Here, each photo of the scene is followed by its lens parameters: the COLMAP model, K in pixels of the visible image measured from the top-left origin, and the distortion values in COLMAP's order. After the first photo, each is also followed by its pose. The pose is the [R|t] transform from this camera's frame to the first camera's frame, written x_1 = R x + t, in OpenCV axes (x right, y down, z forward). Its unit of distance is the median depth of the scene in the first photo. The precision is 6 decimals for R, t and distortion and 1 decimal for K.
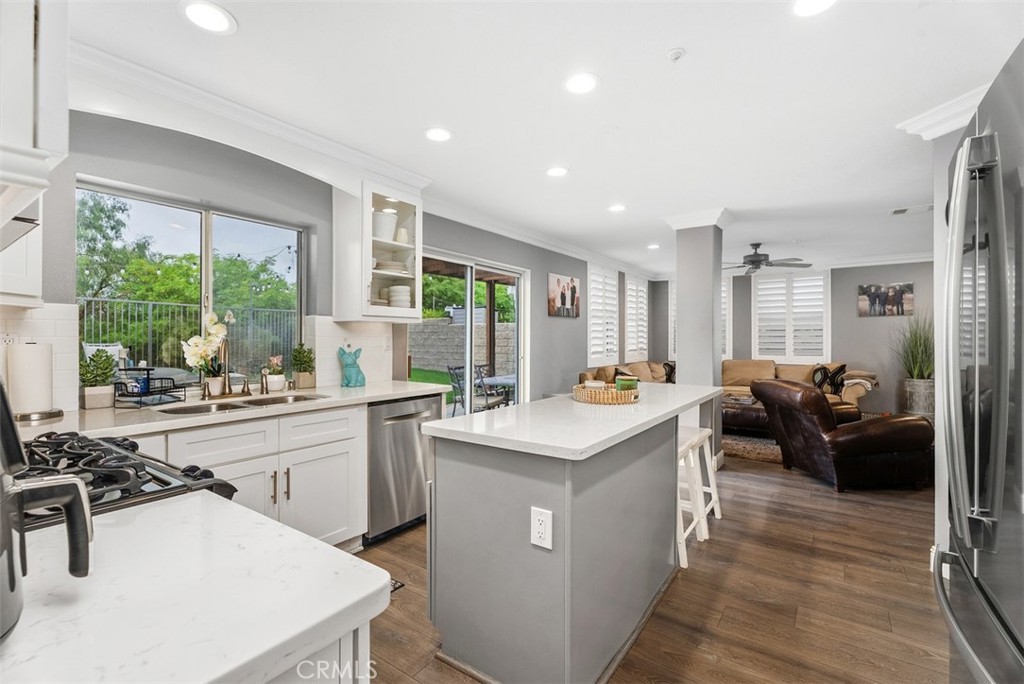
lens RADIAL K [[461.9, 0, 509.2], [0, 461.9, 339.9], [0, 0, 1]] dist [-0.000216, -0.000750]
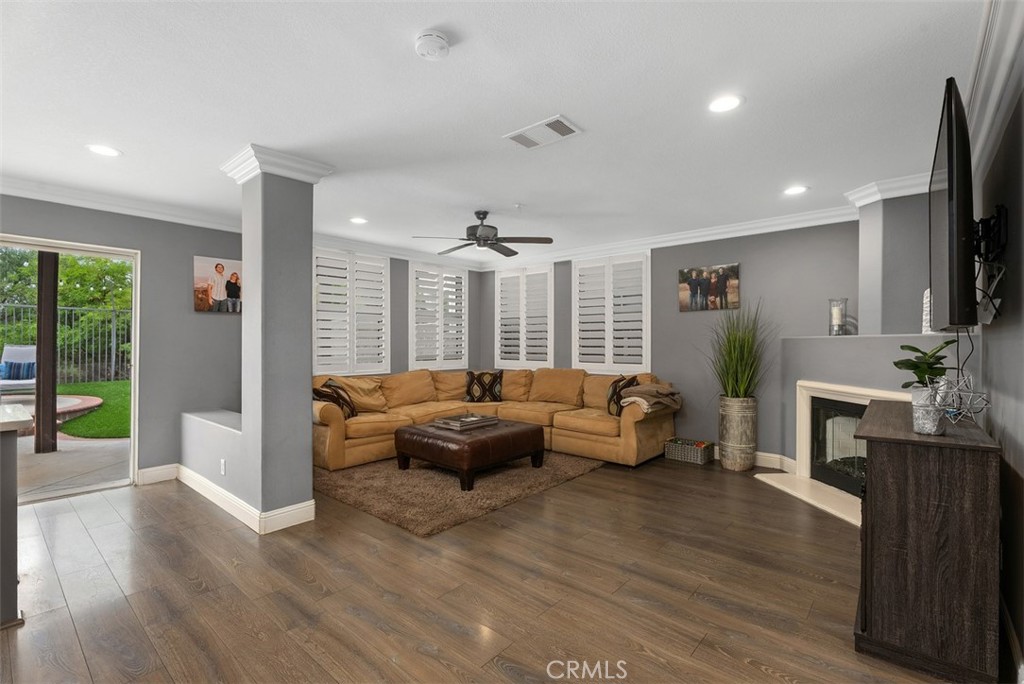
lens RADIAL K [[461.9, 0, 514.4], [0, 461.9, 343.0], [0, 0, 1]] dist [-0.000216, -0.000750]
pose [[0.996152, 0.000046, -0.087640, 0.577362], [0.000083, 0.999999, 0.001462, -0.000935], [0.087640, -0.001464, 0.996151, 0.240013]]
